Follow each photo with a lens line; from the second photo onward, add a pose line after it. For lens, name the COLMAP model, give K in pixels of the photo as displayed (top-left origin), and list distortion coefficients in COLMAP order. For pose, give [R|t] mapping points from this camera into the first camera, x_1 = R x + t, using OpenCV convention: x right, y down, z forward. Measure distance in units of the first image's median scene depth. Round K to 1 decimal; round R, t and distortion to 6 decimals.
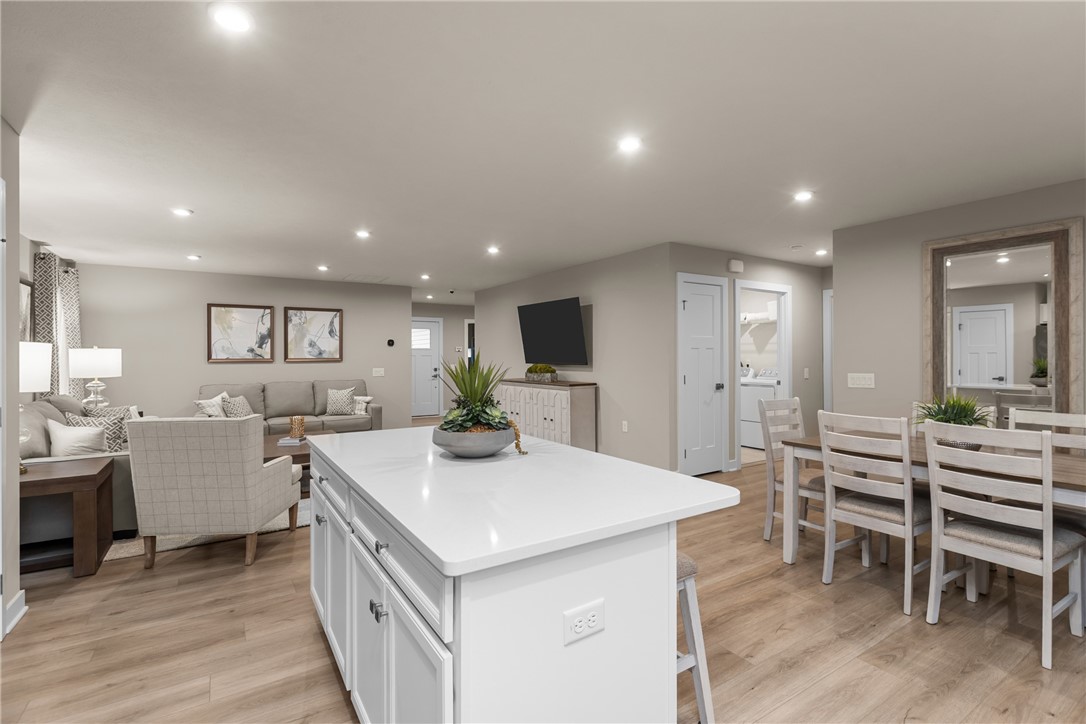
lens RADIAL K [[502.3, 0, 547.0], [0, 502.3, 352.6], [0, 0, 1]] dist [-0.000456, -0.000355]
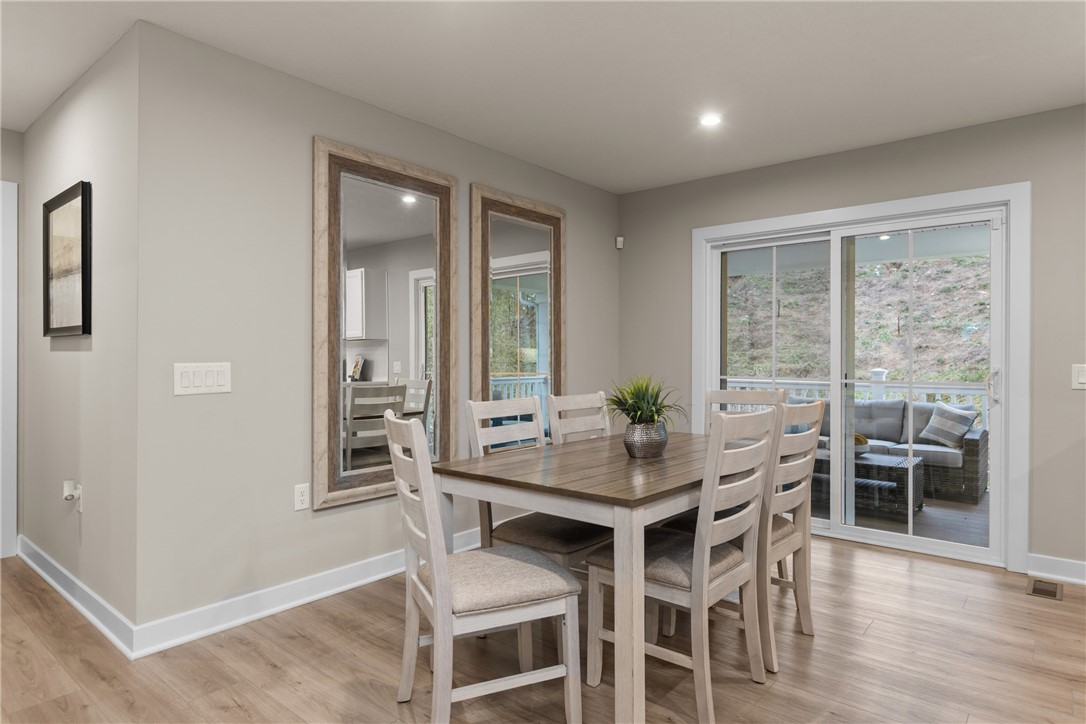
lens RADIAL K [[626.5, 0, 543.0], [0, 626.5, 362.0], [0, 0, 1]] dist [0.003059, 0.001040]
pose [[-0.289271, -0.002443, 0.957244, -0.016879], [-0.009245, 0.999957, -0.000242, 0.024738], [-0.957203, -0.008919, -0.289281, 0.565964]]
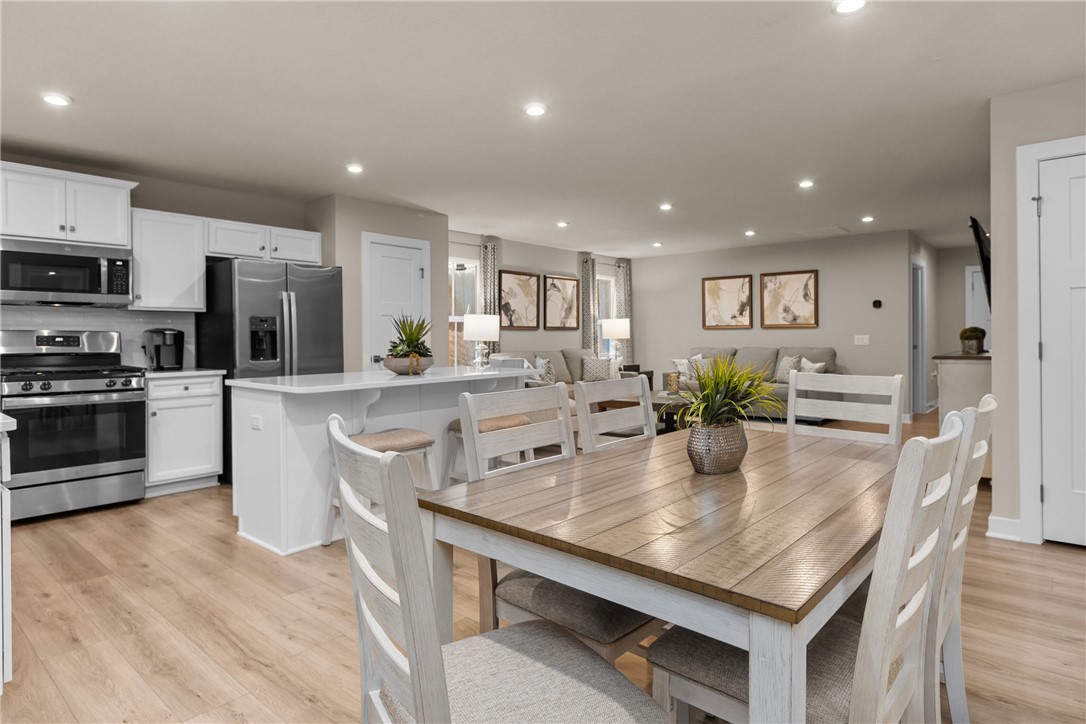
lens RADIAL K [[598.5, 0, 548.6], [0, 598.5, 337.4], [0, 0, 1]] dist [0.000535, 0.000337]
pose [[0.278989, 0.005368, -0.960279, 0.545237], [0.013321, 0.999867, 0.009459, 0.020925], [0.960202, -0.015431, 0.278880, 0.262714]]
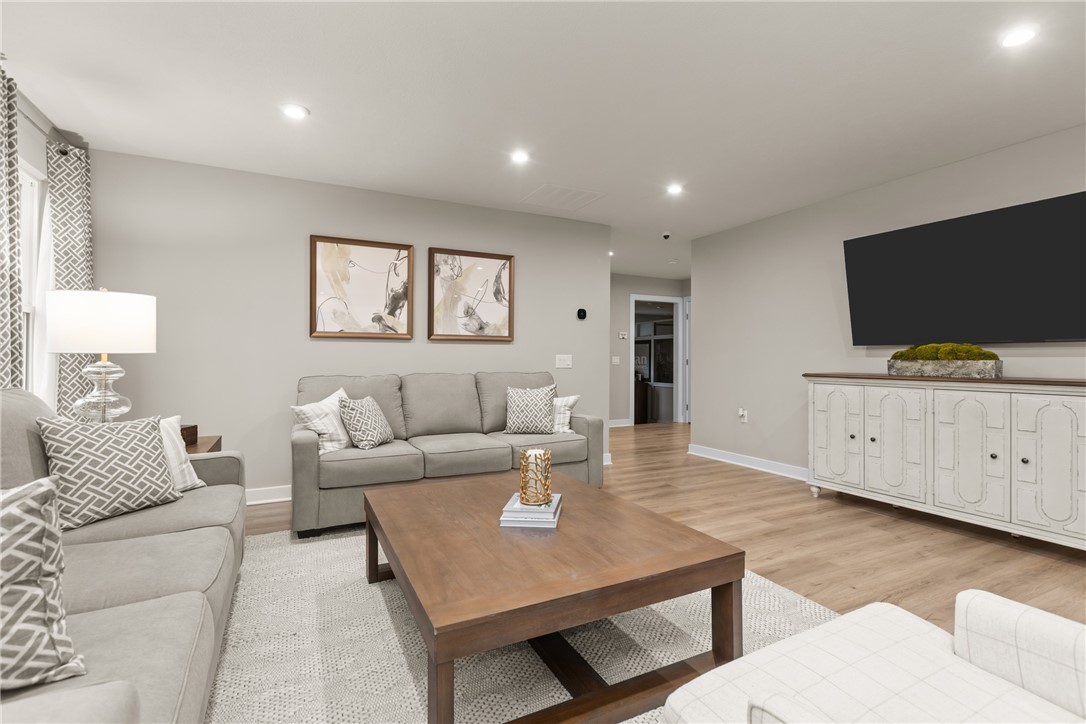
lens RADIAL K [[502.3, 0, 547.0], [0, 502.3, 352.6], [0, 0, 1]] dist [-0.000456, -0.000355]
pose [[0.993949, 0.006846, -0.109633, -0.334016], [-0.007504, 0.999956, -0.005586, 0.037270], [0.109590, 0.006375, 0.993956, 0.446285]]
